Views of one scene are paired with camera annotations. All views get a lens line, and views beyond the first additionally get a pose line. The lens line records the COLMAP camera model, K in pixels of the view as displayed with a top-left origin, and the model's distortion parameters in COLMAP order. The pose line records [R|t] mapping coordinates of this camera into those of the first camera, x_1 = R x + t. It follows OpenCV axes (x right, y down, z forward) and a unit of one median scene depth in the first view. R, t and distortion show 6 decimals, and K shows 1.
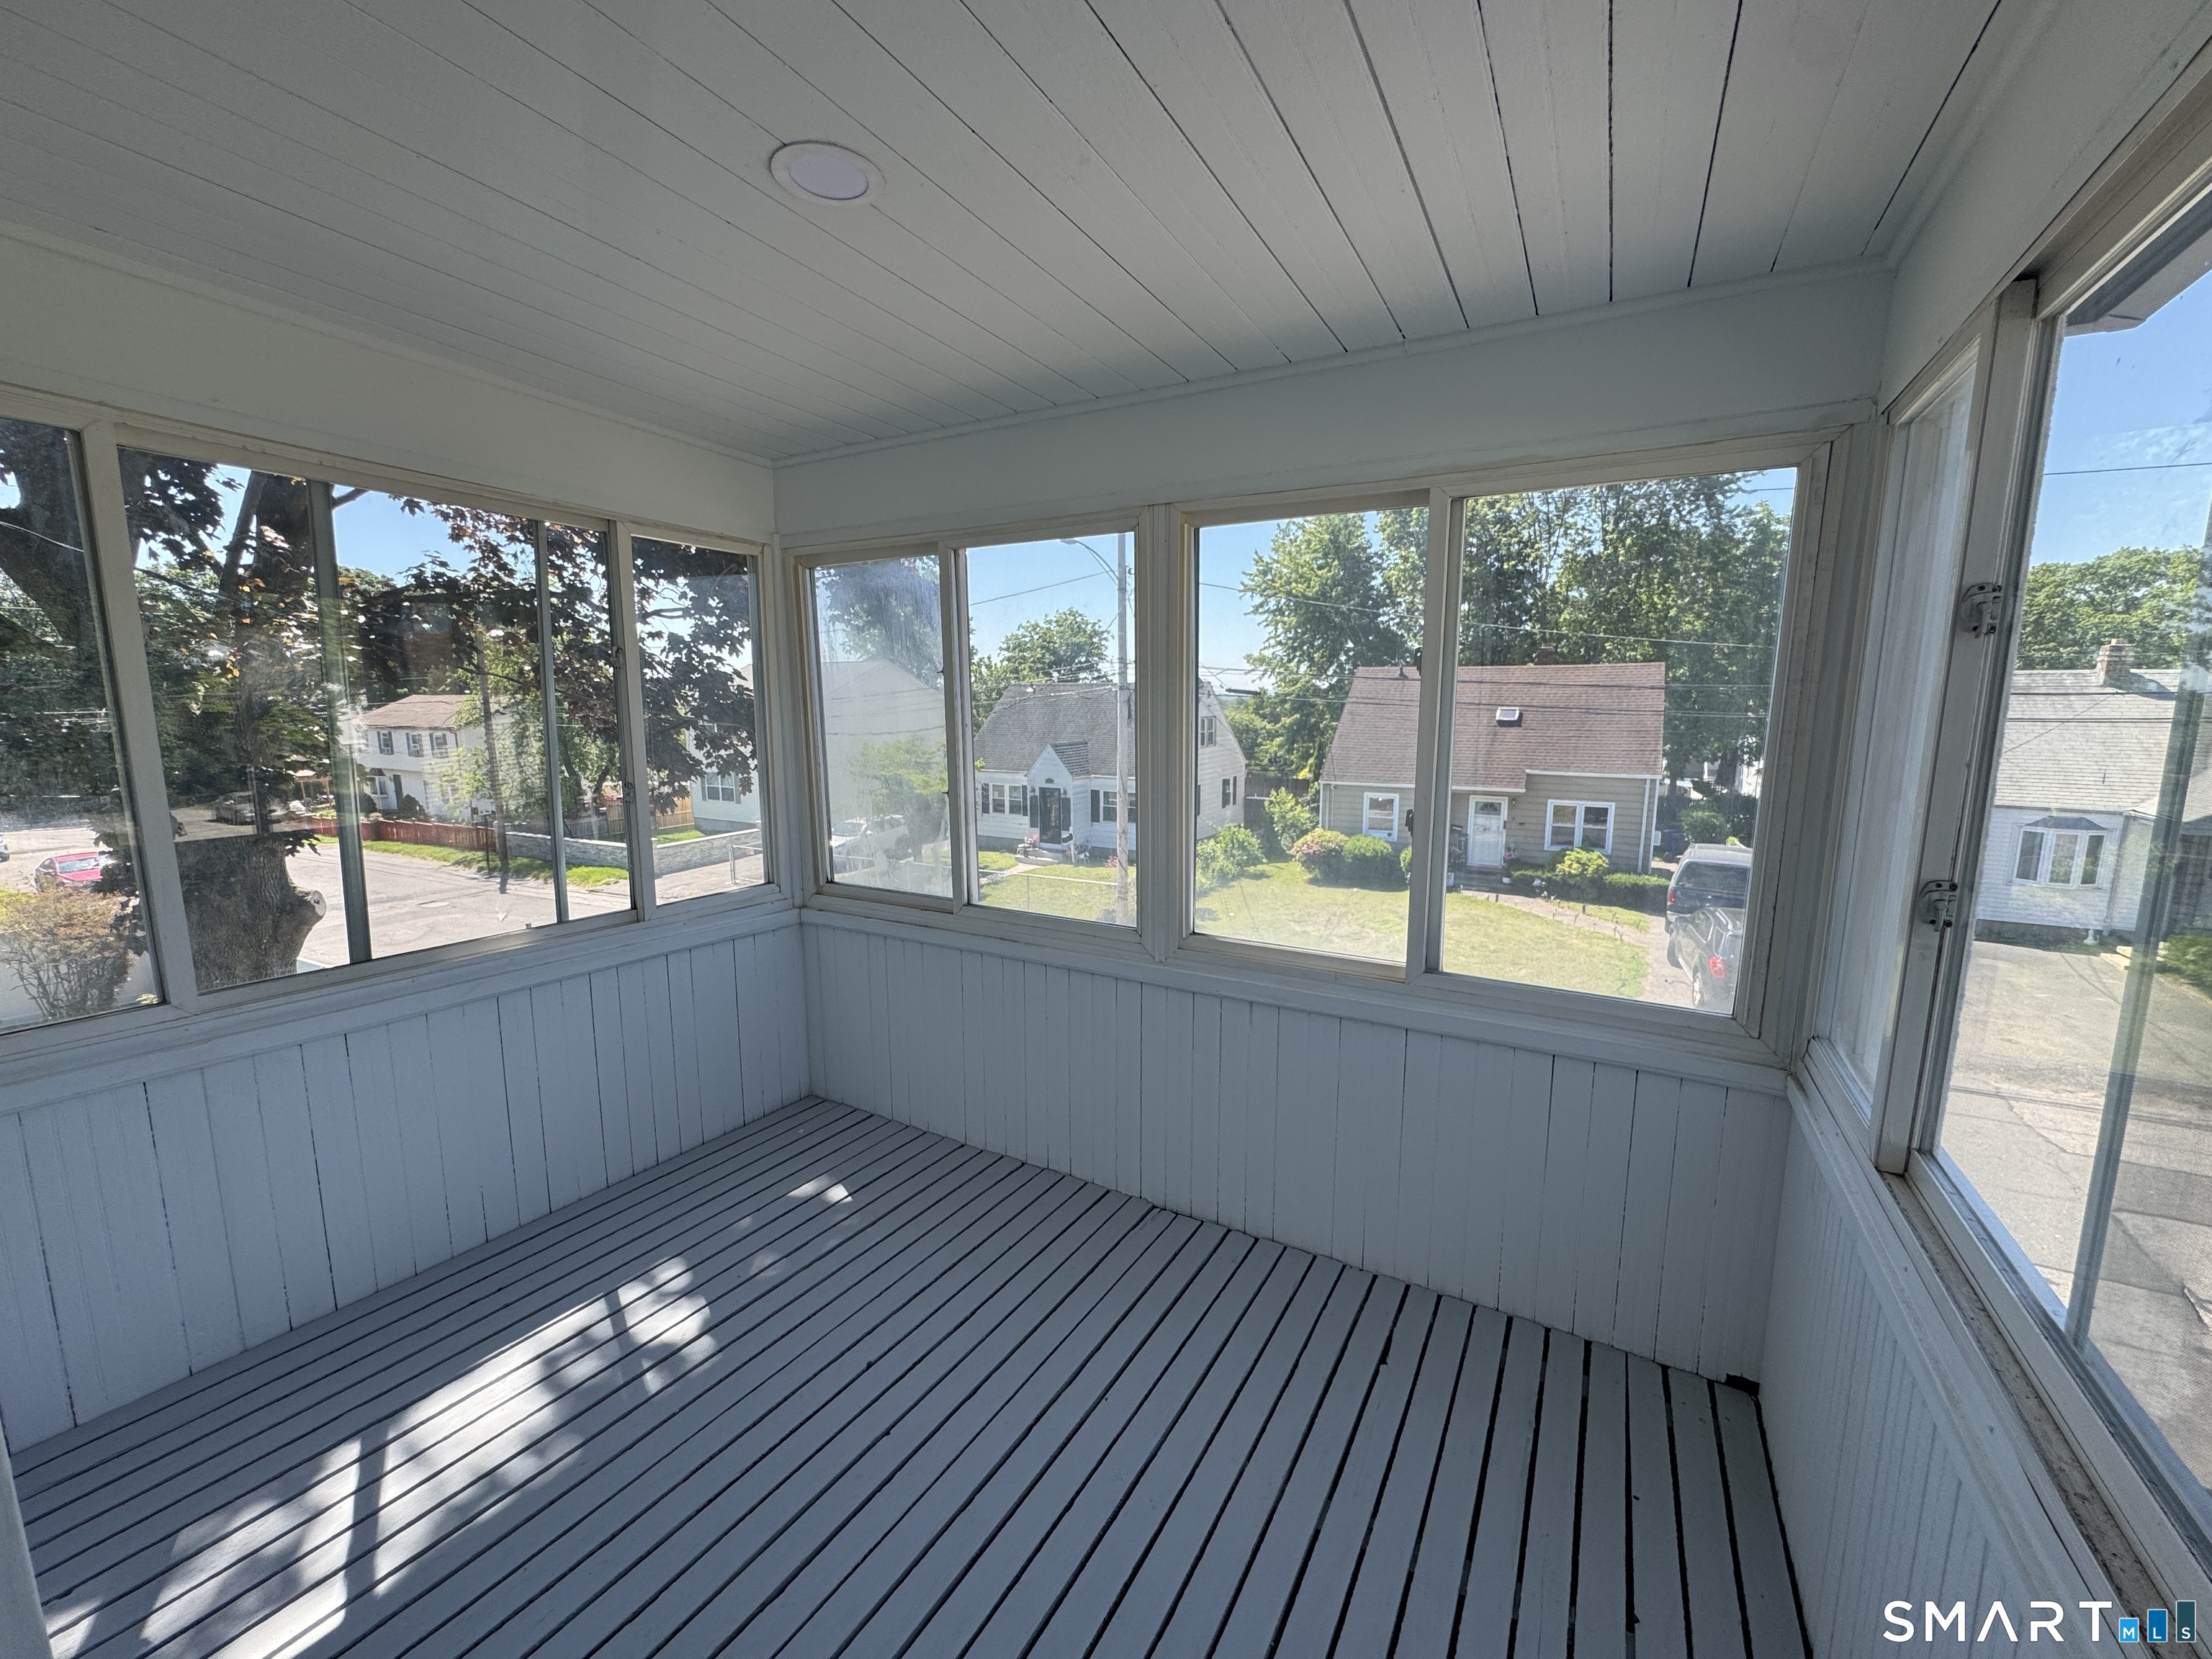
lens RADIAL K [[889.4, 0, 1103.4], [0, 889.4, 830.9], [0, 0, 1]] dist [-0.001036, -0.000355]
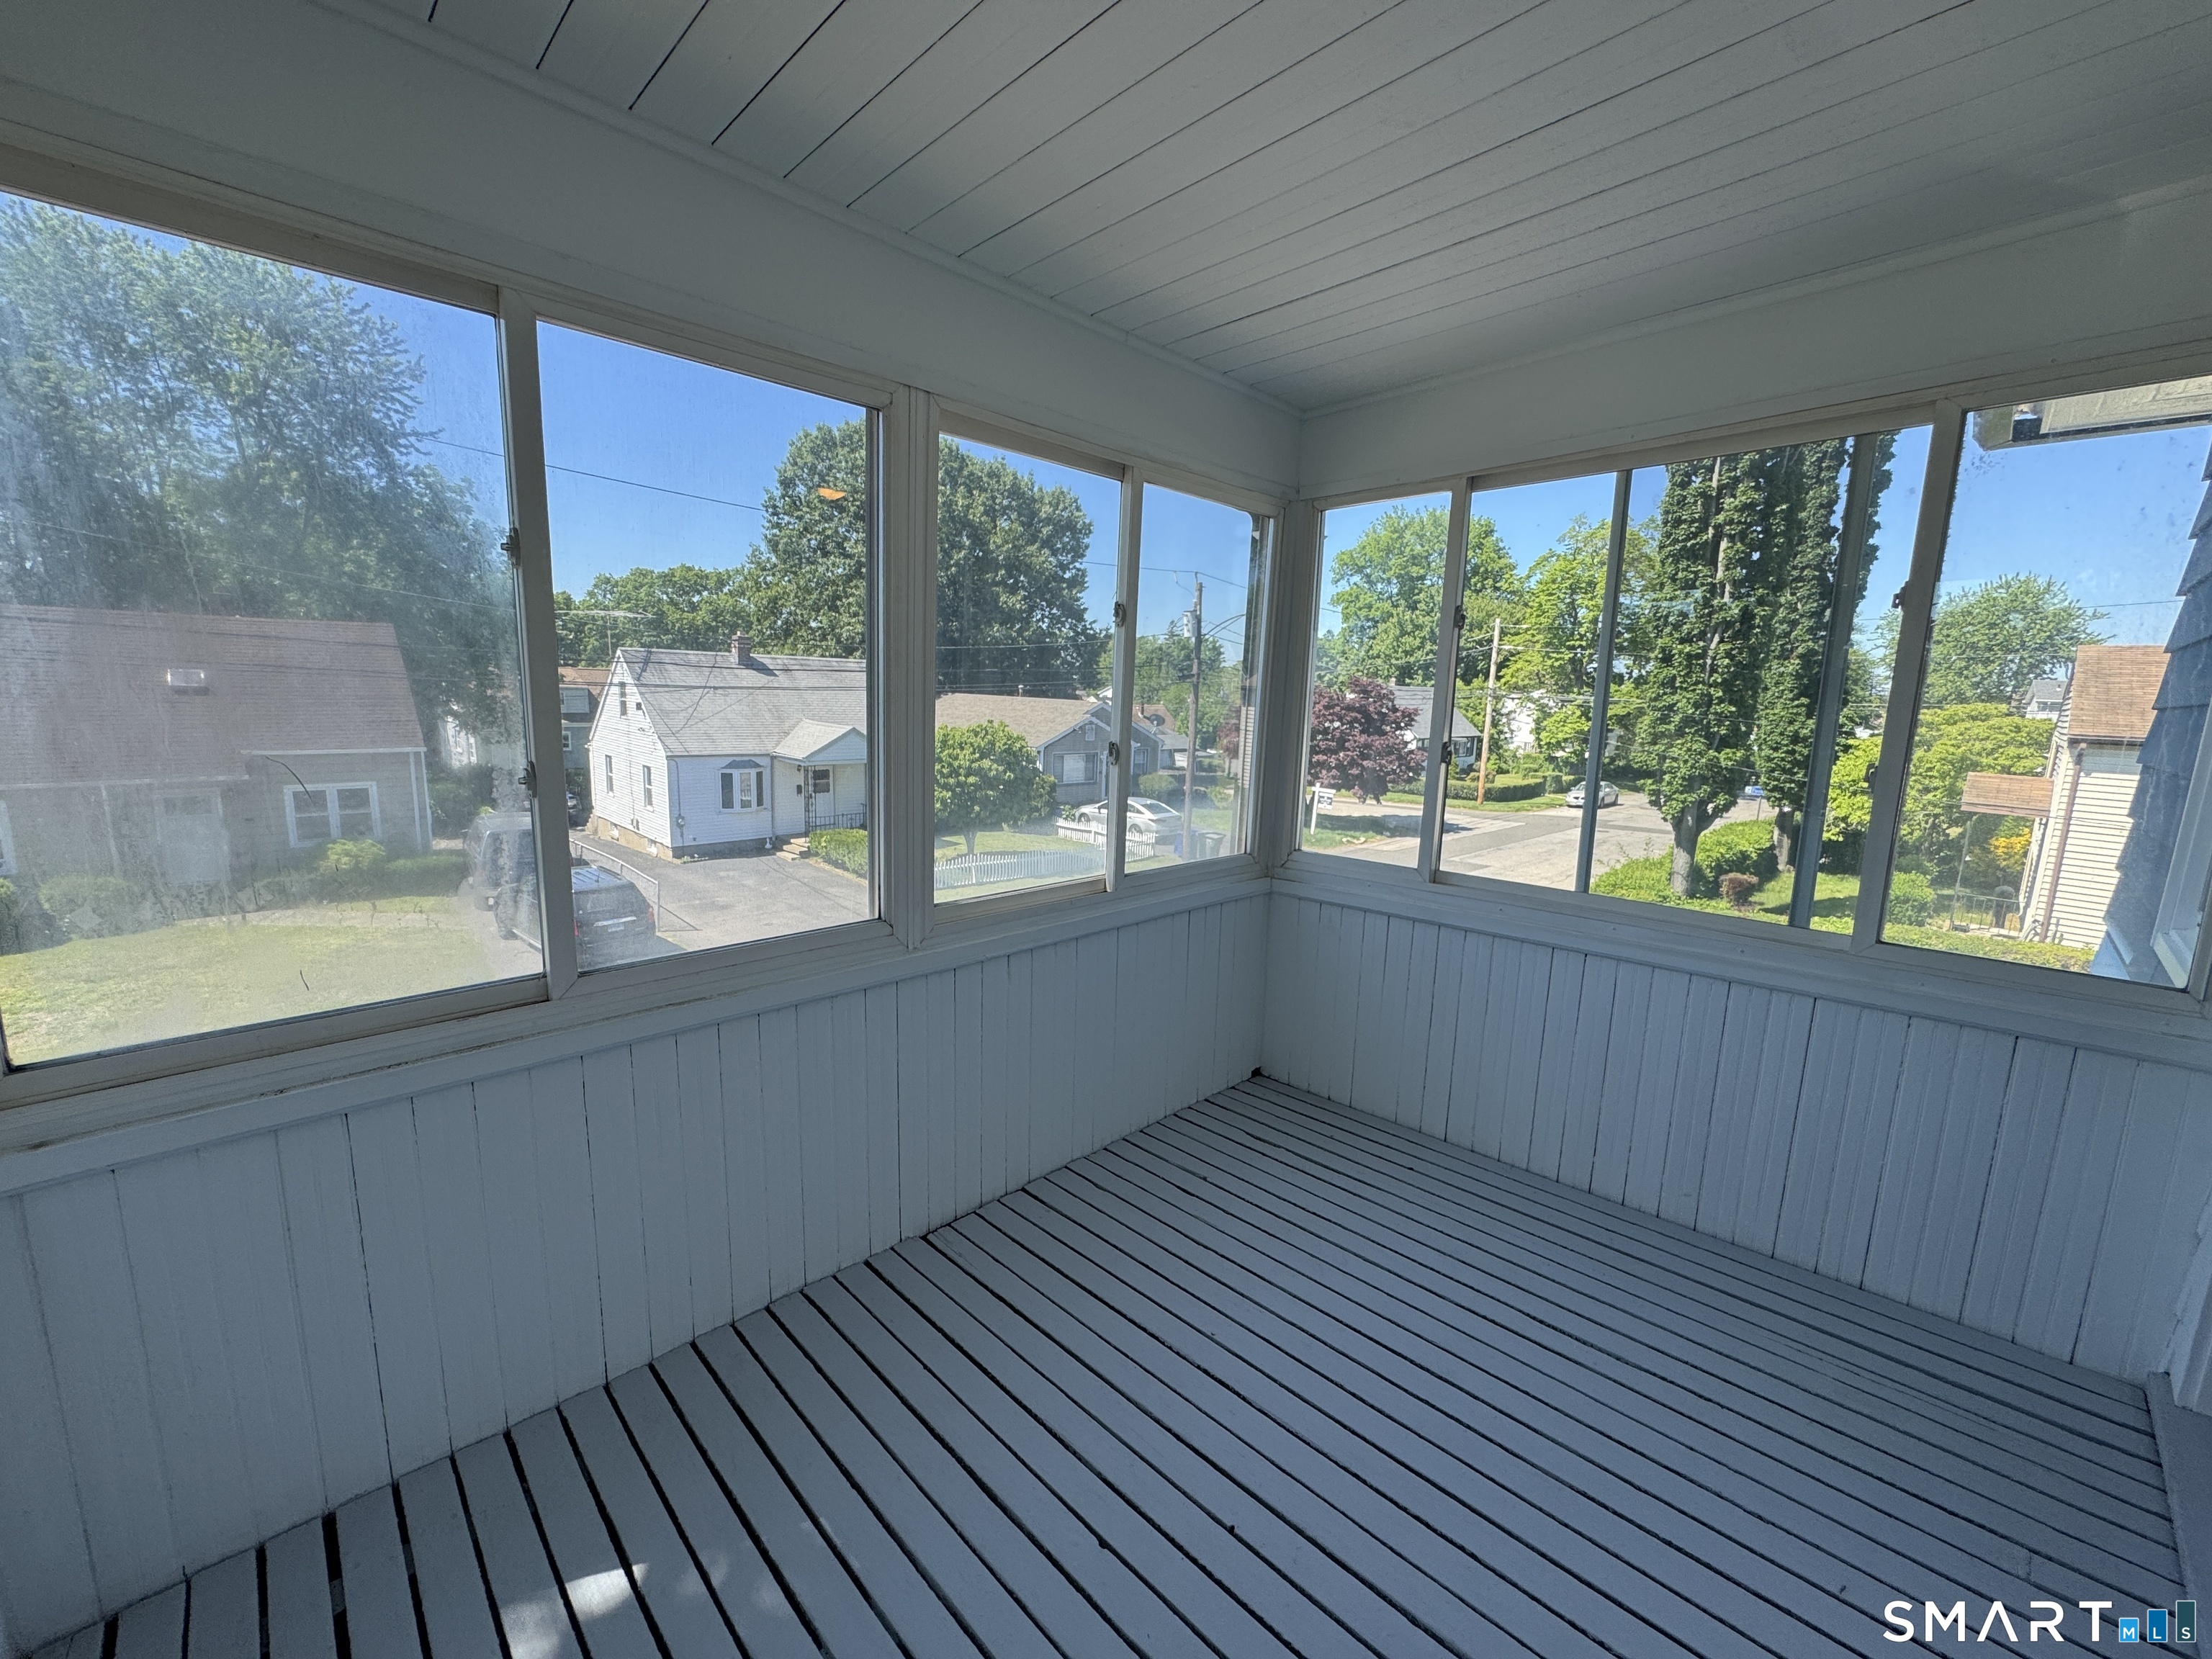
lens RADIAL K [[889.4, 0, 1103.4], [0, 889.4, 830.9], [0, 0, 1]] dist [-0.001036, -0.000355]
pose [[0.270458, -0.145876, 0.951616, -0.091676], [0.115509, 0.986230, 0.118354, -0.005511], [-0.955777, 0.077910, 0.283584, 0.080368]]
